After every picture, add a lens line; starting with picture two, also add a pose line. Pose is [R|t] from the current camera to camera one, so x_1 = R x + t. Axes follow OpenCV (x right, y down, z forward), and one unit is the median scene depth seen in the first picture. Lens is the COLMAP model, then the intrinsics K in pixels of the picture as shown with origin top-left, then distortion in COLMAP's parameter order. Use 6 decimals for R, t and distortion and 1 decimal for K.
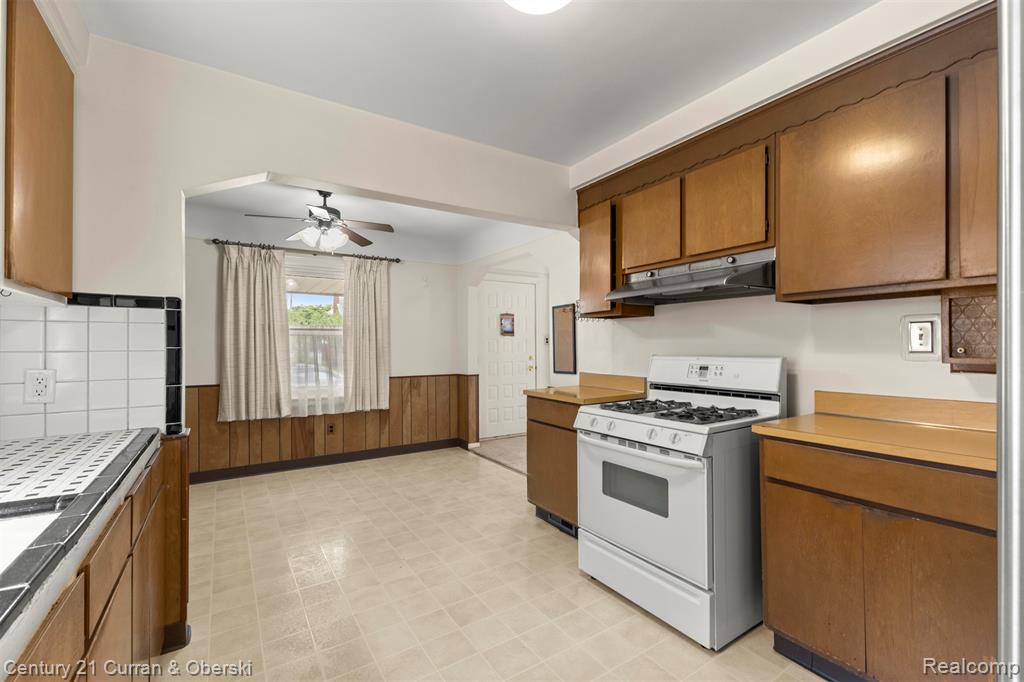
lens RADIAL K [[441.9, 0, 512.8], [0, 441.9, 345.5], [0, 0, 1]] dist [0.002243, -0.000845]
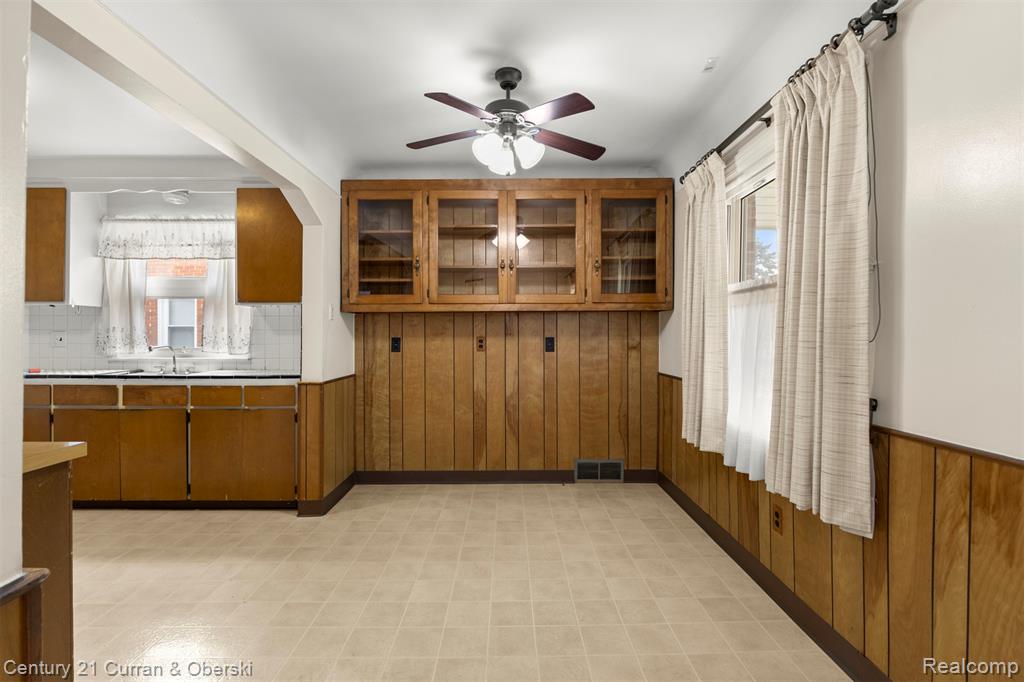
lens RADIAL K [[478.0, 0, 509.6], [0, 478.0, 340.8], [0, 0, 1]] dist [-0.001545, -0.001602]
pose [[-0.546455, 0.012449, -0.837396, 0.107992], [0.000932, 0.999898, 0.014256, 0.011745], [0.837488, 0.007010, -0.546411, 1.031716]]
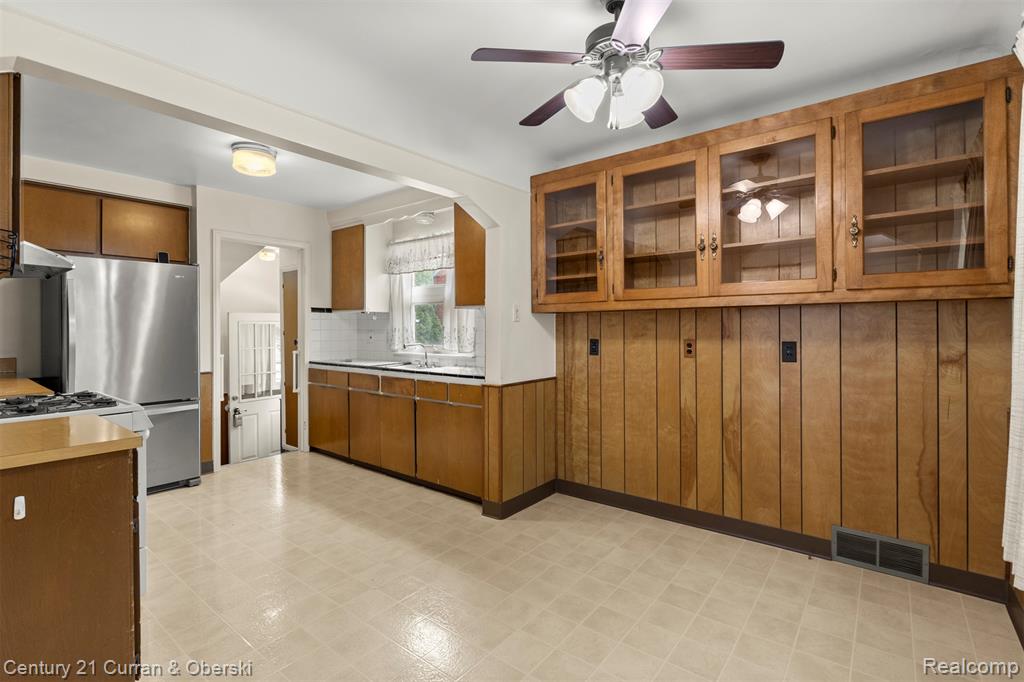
lens RADIAL K [[478.0, 0, 508.0], [0, 478.0, 332.2], [0, 0, 1]] dist [-0.001545, -0.001602]
pose [[-0.950223, 0.009089, -0.311437, -0.118111], [0.005830, 0.999918, 0.011393, -0.002273], [0.311515, 0.009011, -0.950198, 1.081007]]
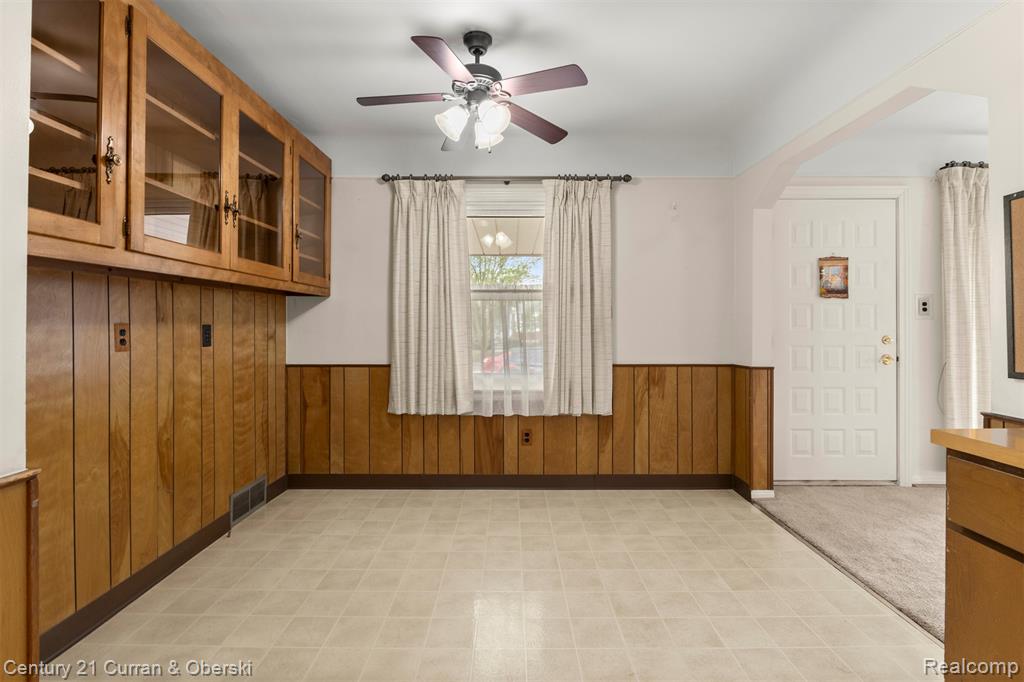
lens RADIAL K [[478.0, 0, 513.3], [0, 478.0, 328.2], [0, 0, 1]] dist [-0.001545, -0.001602]
pose [[0.840079, 0.006614, -0.542423, -0.030637], [-0.004083, 0.999974, 0.005870, 0.016876], [0.542448, -0.002717, 0.840085, 0.371044]]
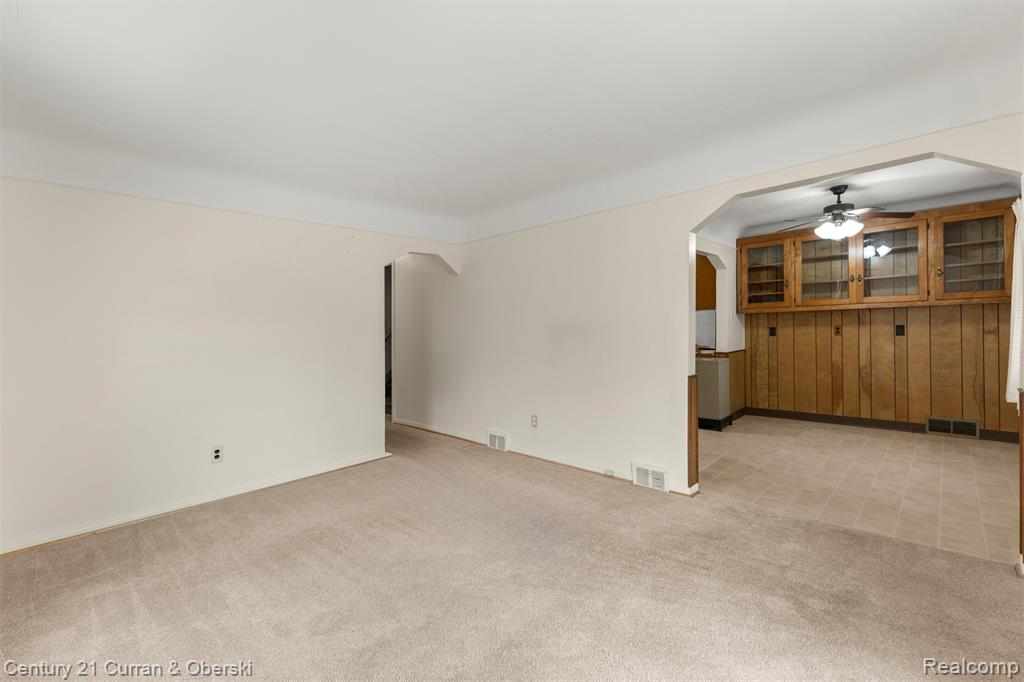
lens RADIAL K [[441.9, 0, 499.6], [0, 441.9, 337.7], [0, 0, 1]] dist [0.002243, -0.000845]
pose [[-0.979970, 0.031854, -0.196581, 0.520579], [0.027383, 0.999302, 0.025420, -0.005489], [0.197253, 0.019528, -0.980158, 1.482858]]
